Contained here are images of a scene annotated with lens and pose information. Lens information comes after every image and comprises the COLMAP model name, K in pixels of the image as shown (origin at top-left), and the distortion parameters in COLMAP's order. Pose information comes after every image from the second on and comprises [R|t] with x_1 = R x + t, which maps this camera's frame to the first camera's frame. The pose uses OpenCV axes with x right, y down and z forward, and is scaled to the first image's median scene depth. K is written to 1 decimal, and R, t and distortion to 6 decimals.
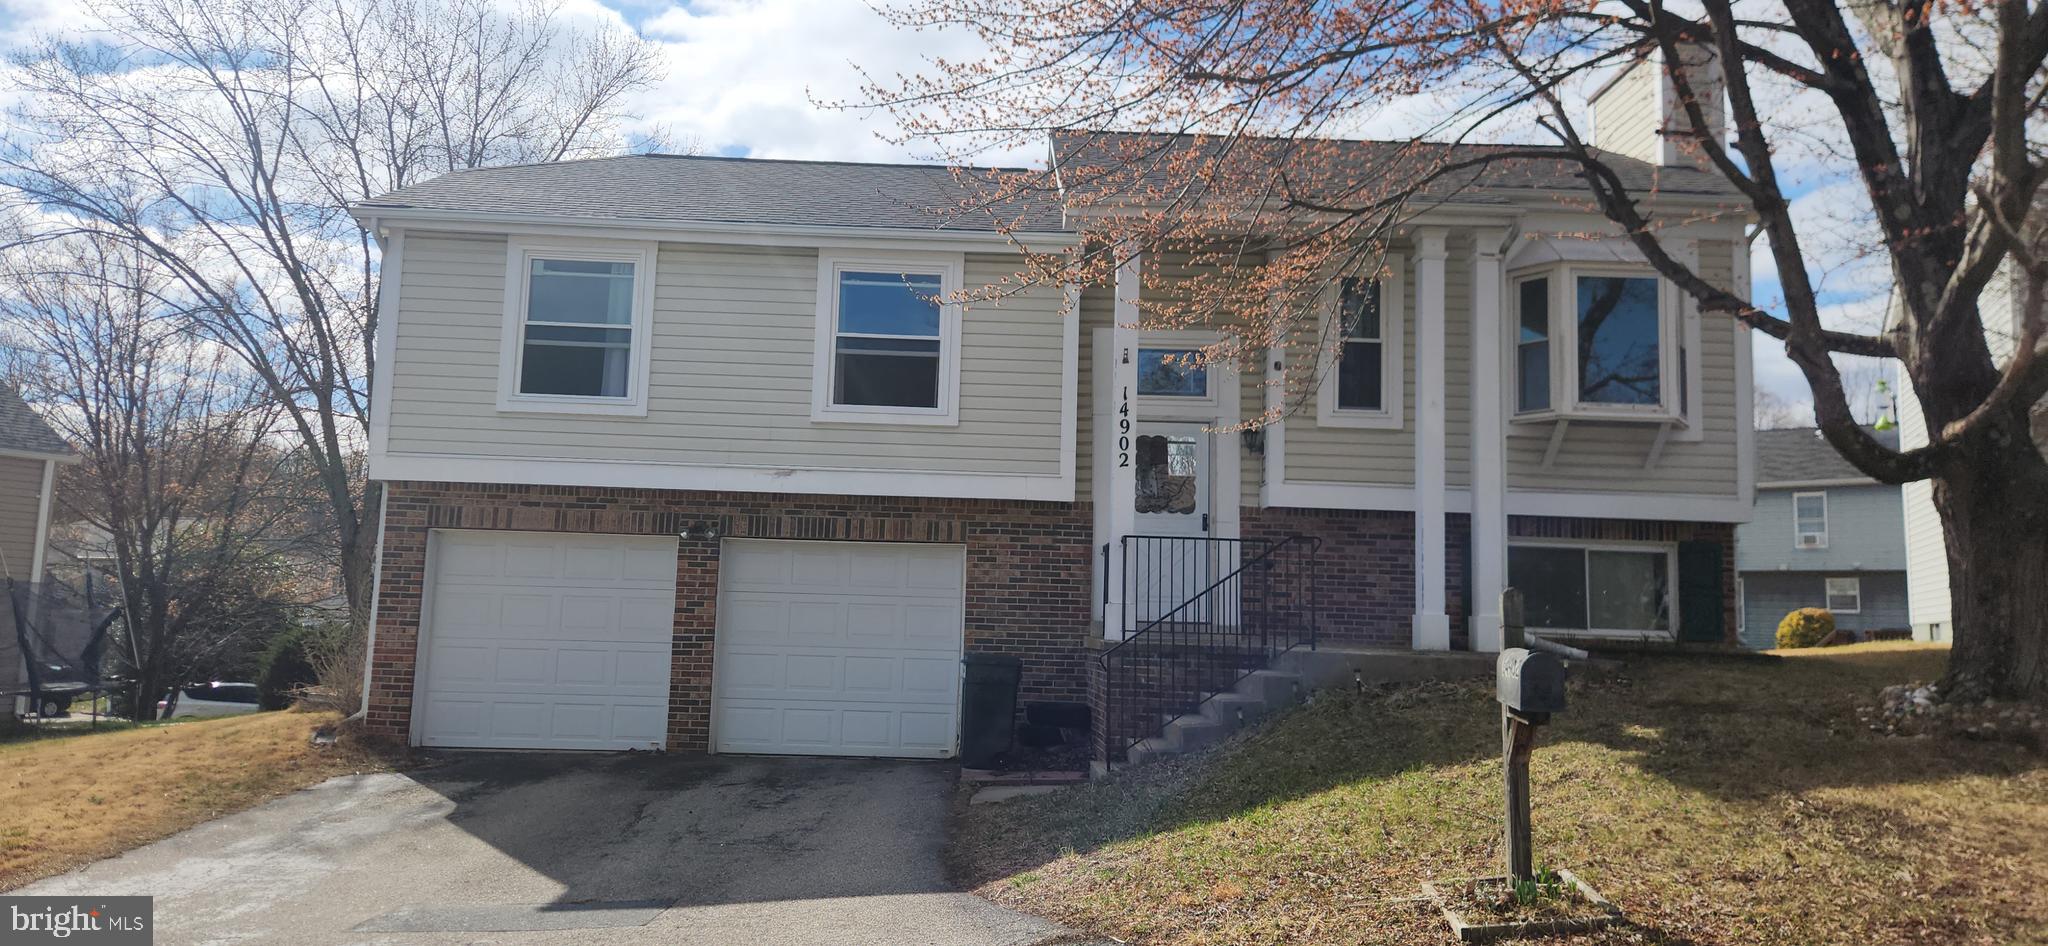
lens RADIAL K [[1242.1, 0, 1024.0], [0, 1242.1, 473.0], [0, 0, 1]] dist [0.034323, -0.002906]
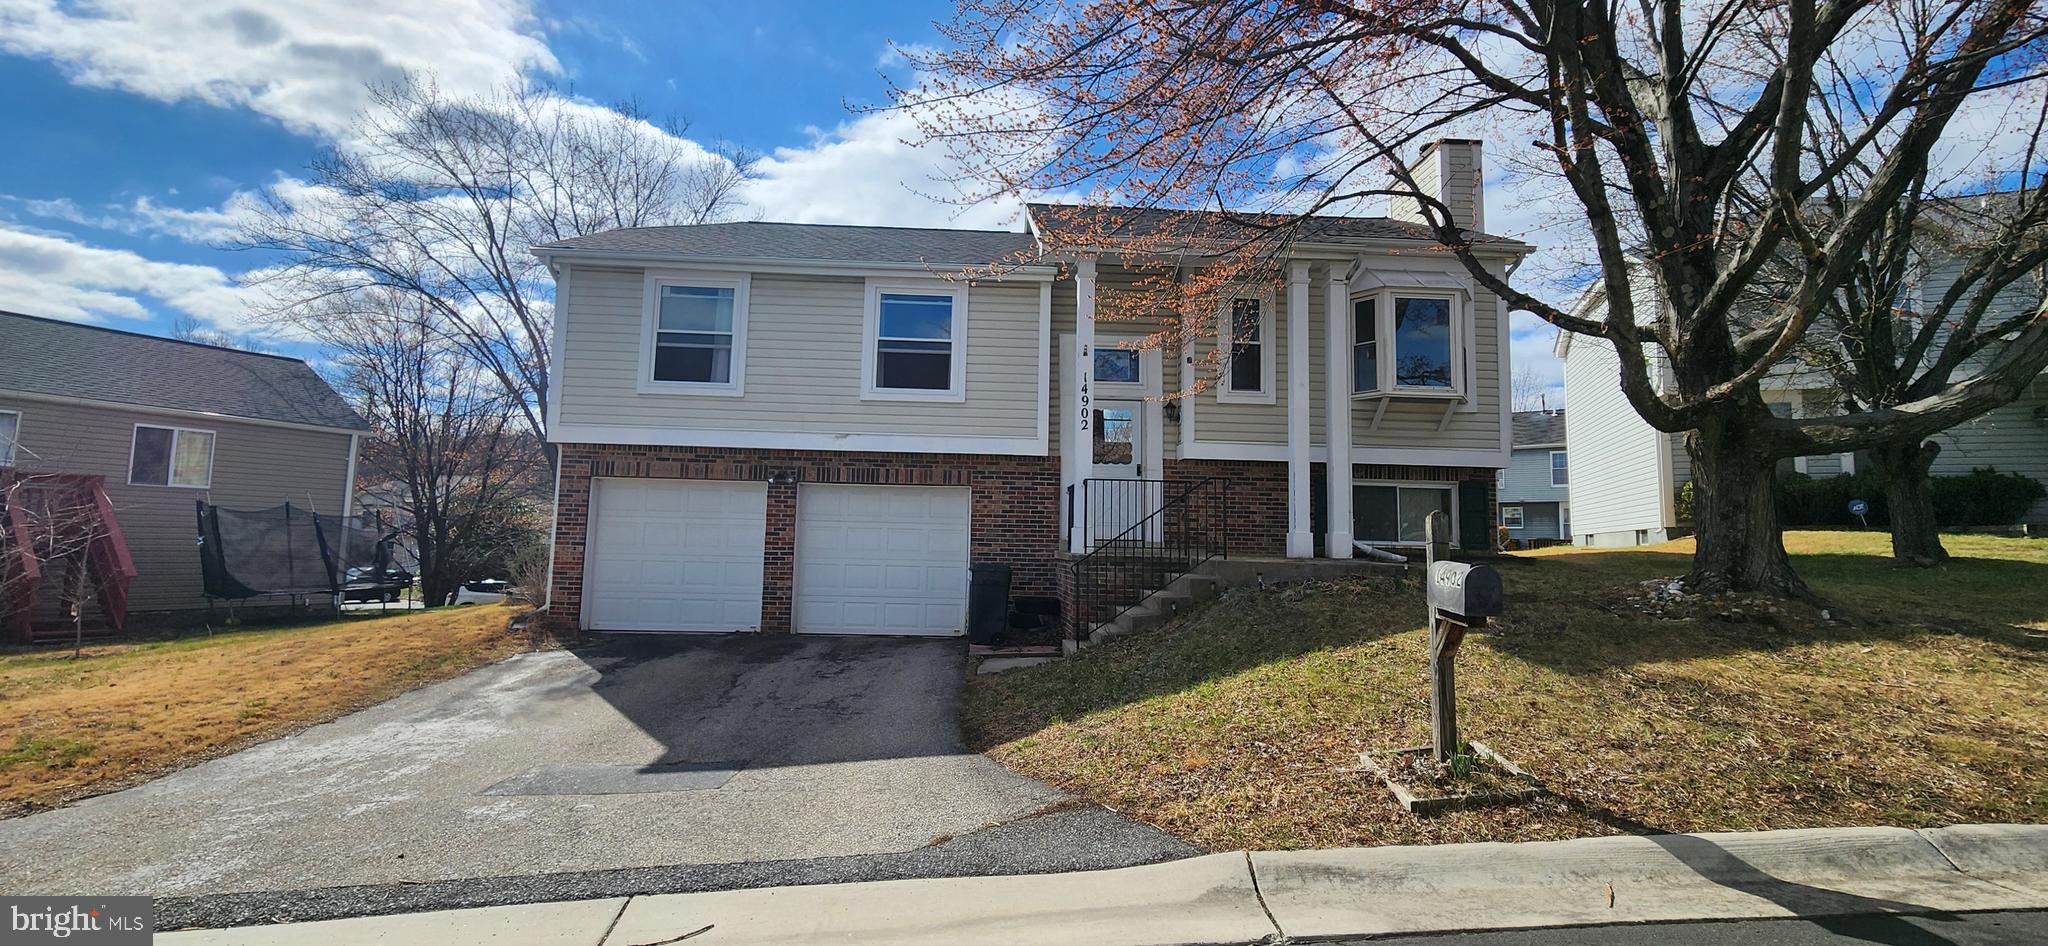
lens RADIAL K [[720.3, 0, 1024.0], [0, 720.3, 473.0], [0, 0, 1]] dist [0.000538, 0.000084]
pose [[0.999319, -0.004519, 0.036619, -0.017627], [0.003479, 0.999590, 0.028422, 0.020439], [-0.036733, -0.028275, 0.998925, 0.189430]]
